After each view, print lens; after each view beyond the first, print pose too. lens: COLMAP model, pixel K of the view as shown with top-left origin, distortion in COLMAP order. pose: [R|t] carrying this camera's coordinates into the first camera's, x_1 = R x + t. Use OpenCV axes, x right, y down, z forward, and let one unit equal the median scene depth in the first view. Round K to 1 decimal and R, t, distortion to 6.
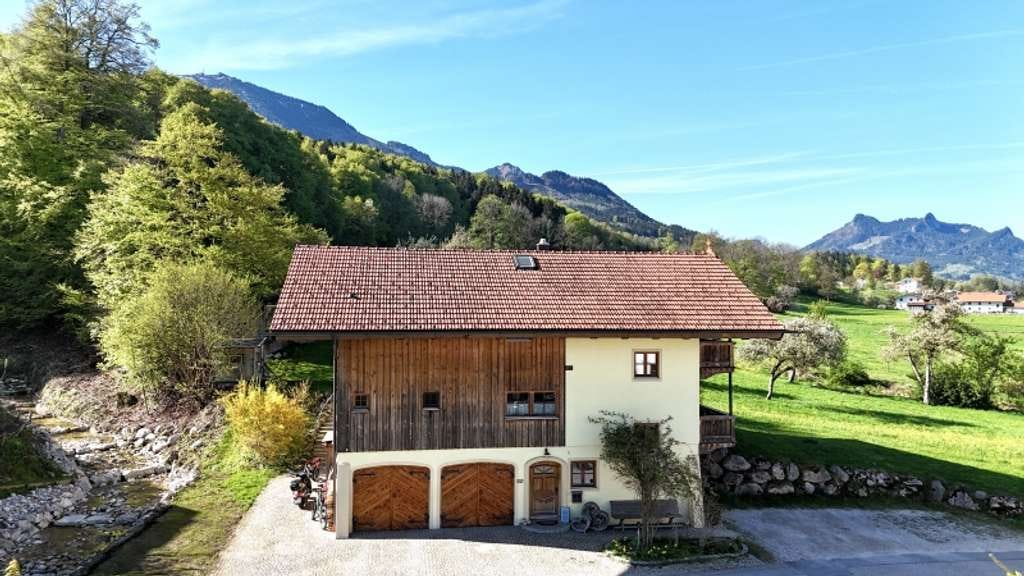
lens RADIAL K [[732.2, 0, 512.0], [0, 732.2, 288.0], [0, 0, 1]] dist [0.051131, -0.000199]
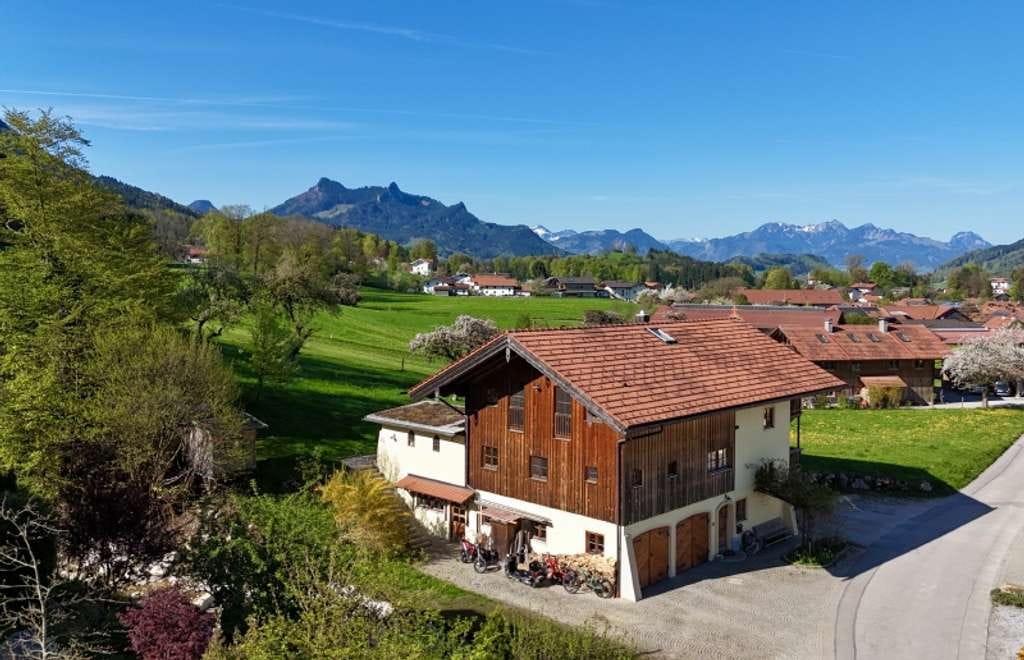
lens RADIAL K [[877.4, 0, 512.0], [0, 877.4, 330.0], [0, 0, 1]] dist [0.055259, 0.000844]
pose [[0.799659, -0.042365, 0.598957, -1.106267], [-0.004715, 0.997034, 0.076816, -0.166931], [-0.600435, -0.064251, 0.797088, 0.055622]]
